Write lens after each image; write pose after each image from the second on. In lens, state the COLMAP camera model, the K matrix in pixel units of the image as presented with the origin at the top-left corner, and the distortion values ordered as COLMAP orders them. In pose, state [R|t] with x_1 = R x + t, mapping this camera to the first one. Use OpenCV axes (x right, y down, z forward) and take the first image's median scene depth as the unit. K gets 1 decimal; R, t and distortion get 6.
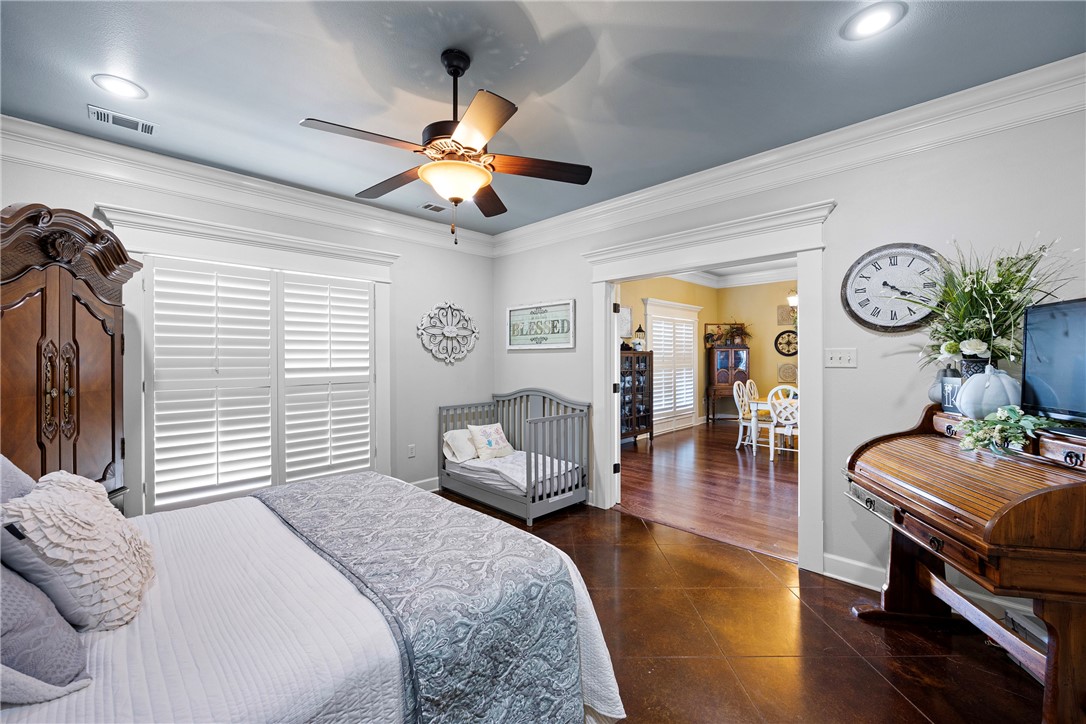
lens RADIAL K [[441.7, 0, 548.0], [0, 441.7, 357.2], [0, 0, 1]] dist [0.000955, 0.000059]
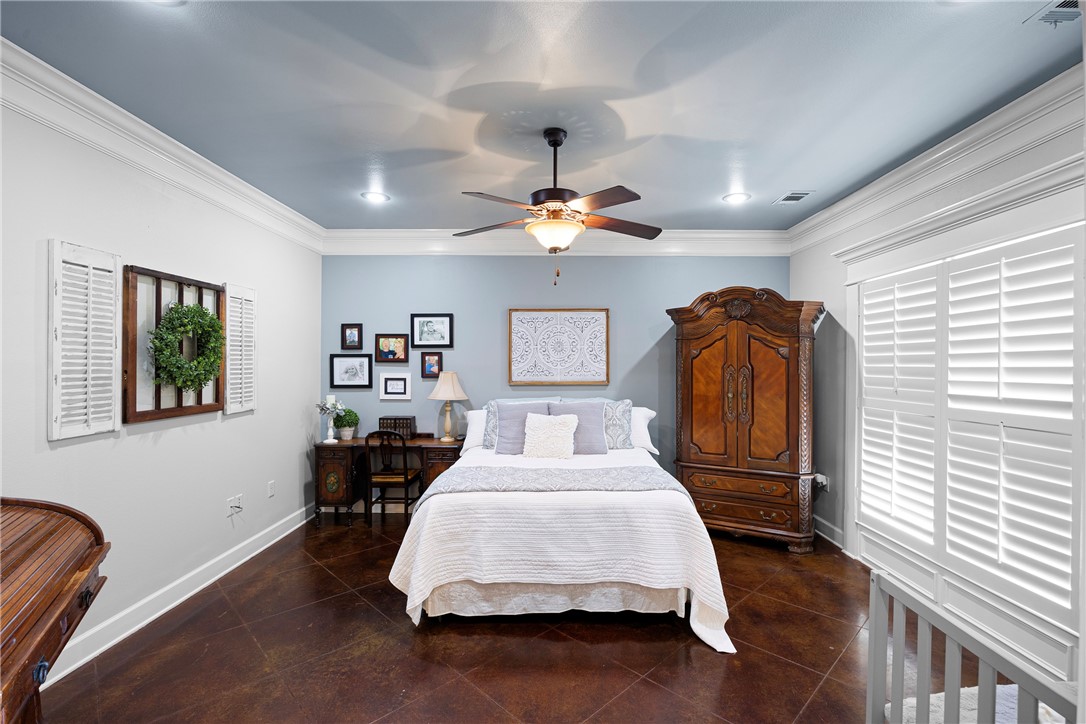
lens RADIAL K [[494.9, 0, 552.5], [0, 494.9, 363.4], [0, 0, 1]] dist [-0.016697, 0.000791]
pose [[-0.716341, -0.000178, -0.697750, 0.500405], [0.000116, 1.000000, -0.000375, -0.028925], [0.697750, -0.000350, -0.716341, 1.327484]]
